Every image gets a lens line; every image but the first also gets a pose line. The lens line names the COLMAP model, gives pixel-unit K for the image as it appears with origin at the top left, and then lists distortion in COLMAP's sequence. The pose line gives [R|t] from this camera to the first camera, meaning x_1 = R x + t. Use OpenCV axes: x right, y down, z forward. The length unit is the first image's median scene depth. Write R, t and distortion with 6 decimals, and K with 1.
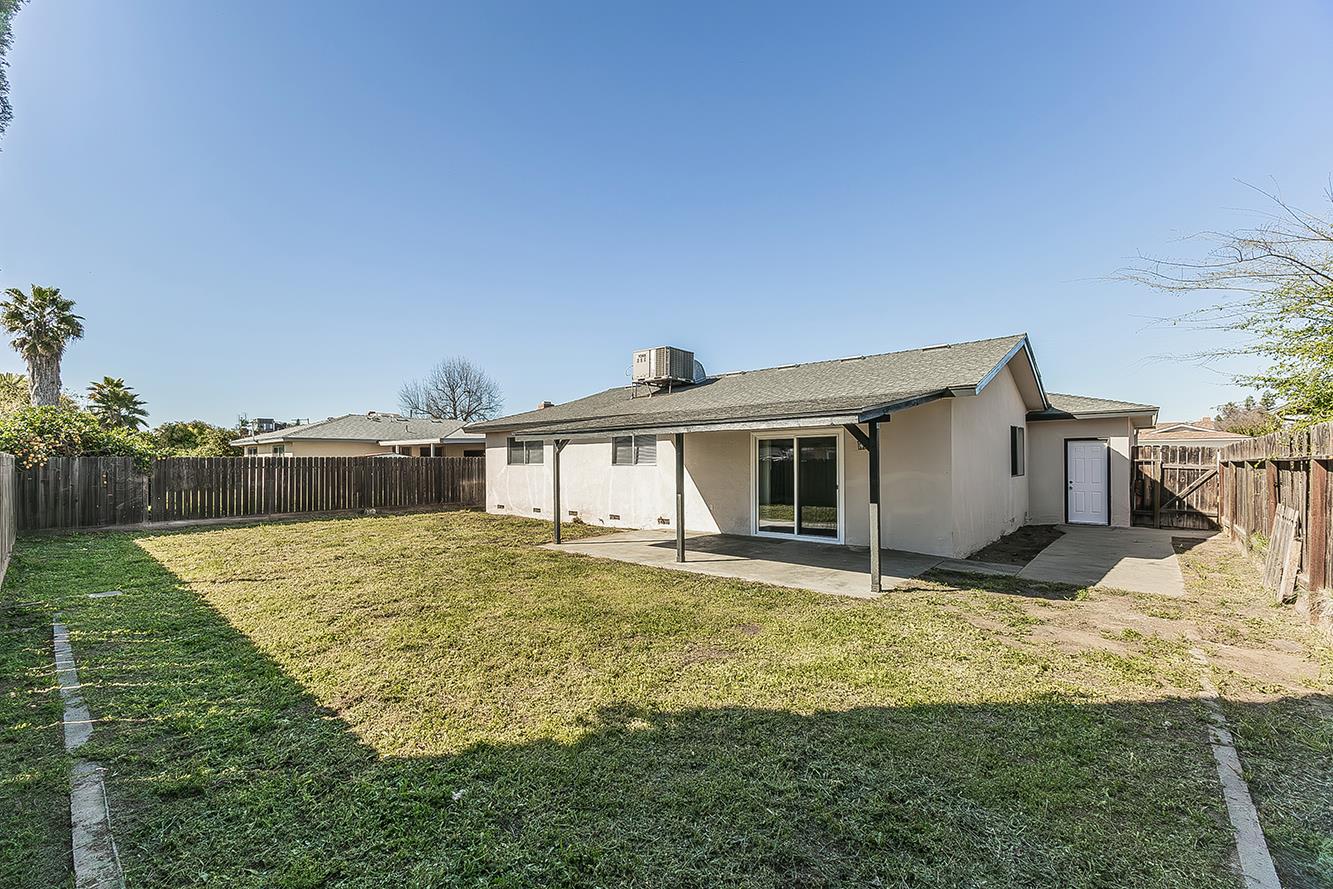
lens RADIAL K [[572.5, 0, 655.3], [0, 572.5, 455.0], [0, 0, 1]] dist [-0.002295, -0.000298]
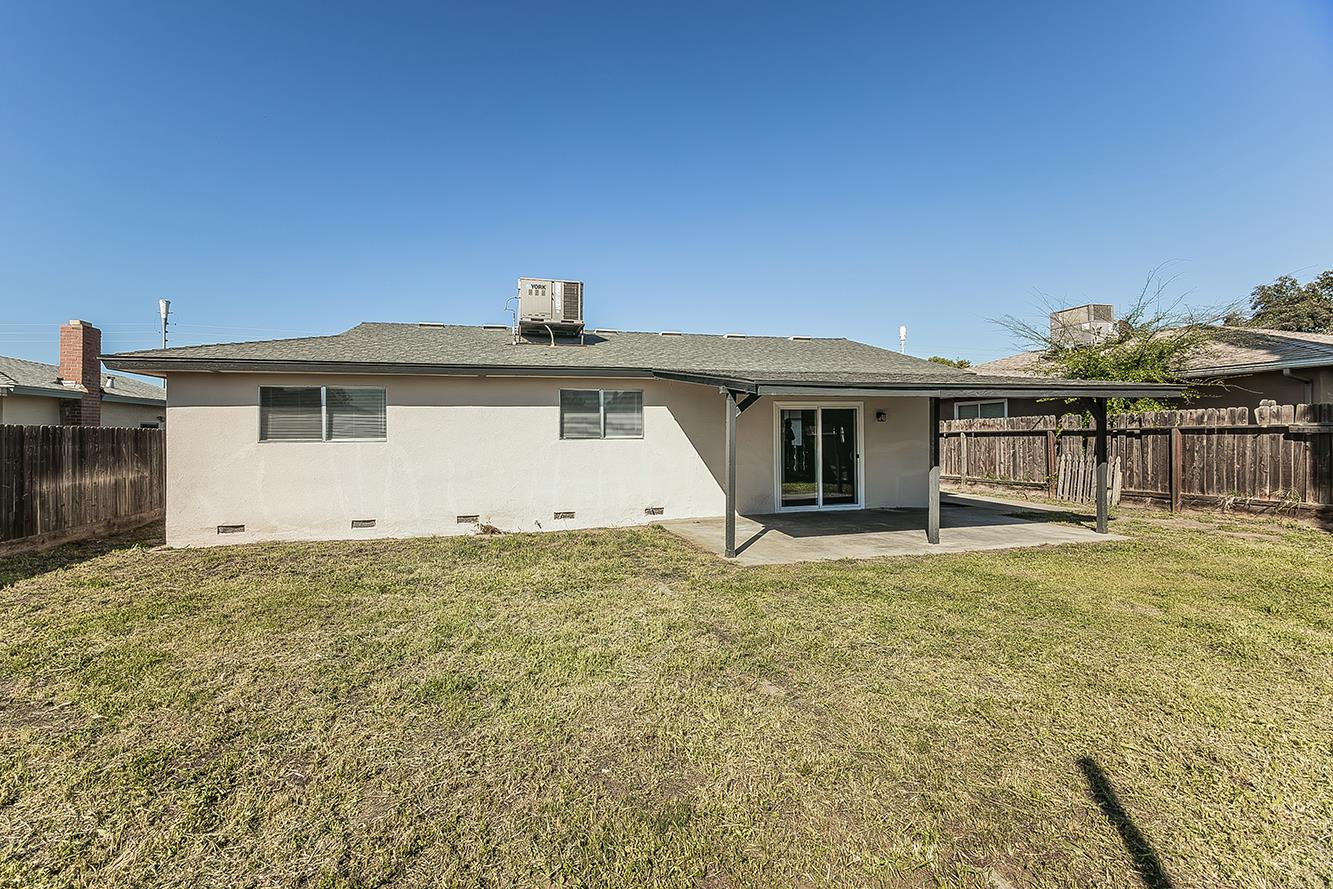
lens RADIAL K [[558.4, 0, 641.4], [0, 558.4, 421.3], [0, 0, 1]] dist [0.009142, -0.002002]
pose [[0.562184, 0.021130, 0.826743, -0.597500], [-0.002537, 0.999713, -0.023826, 0.013135], [-0.827009, 0.011297, 0.562076, 0.569118]]
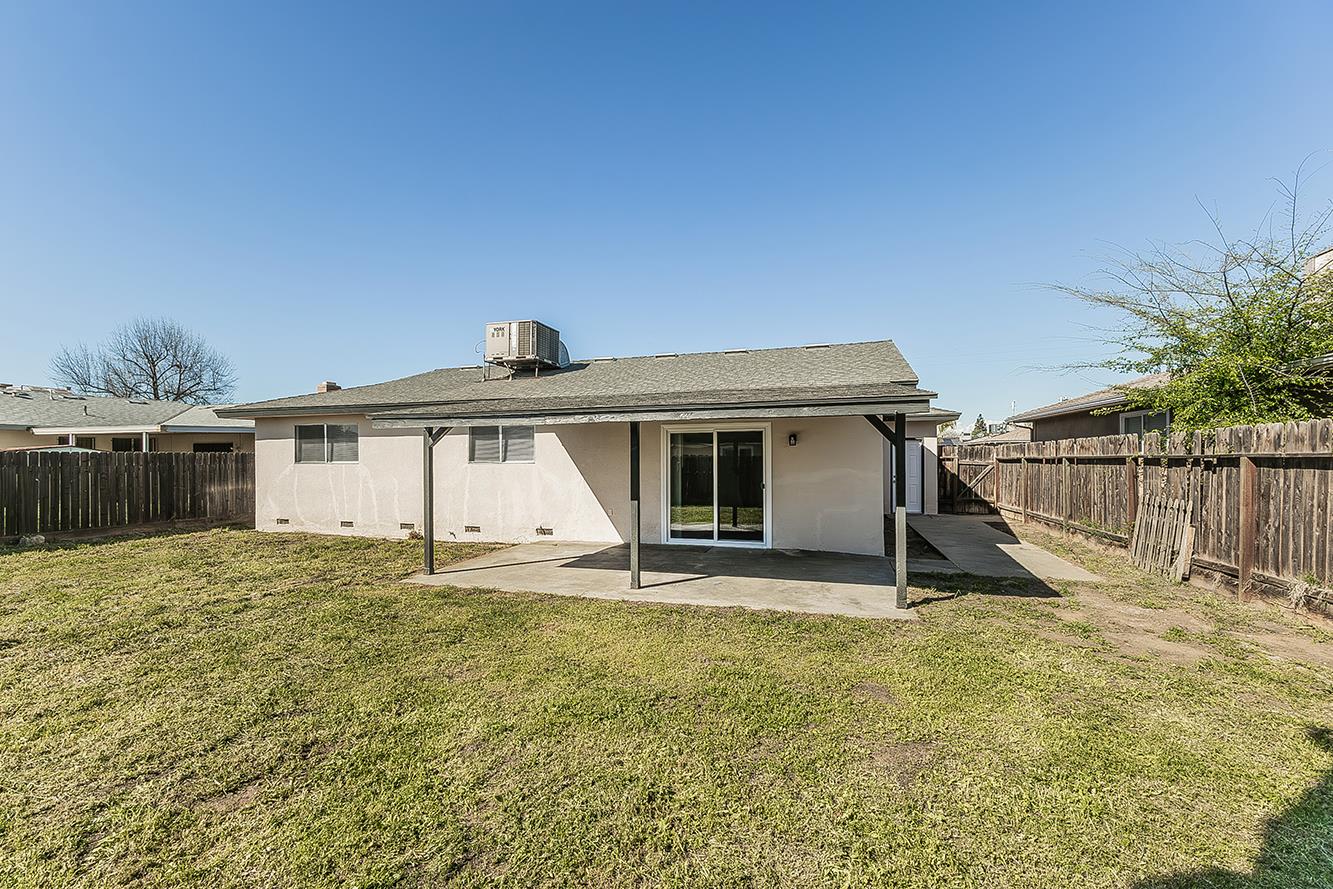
lens RADIAL K [[558.4, 0, 672.8], [0, 558.4, 452.7], [0, 0, 1]] dist [0.009142, -0.002002]
pose [[0.909241, 0.003718, 0.416254, -0.144062], [-0.004405, 0.999990, 0.000690, 0.001943], [-0.416247, -0.002461, 0.909248, 0.187670]]
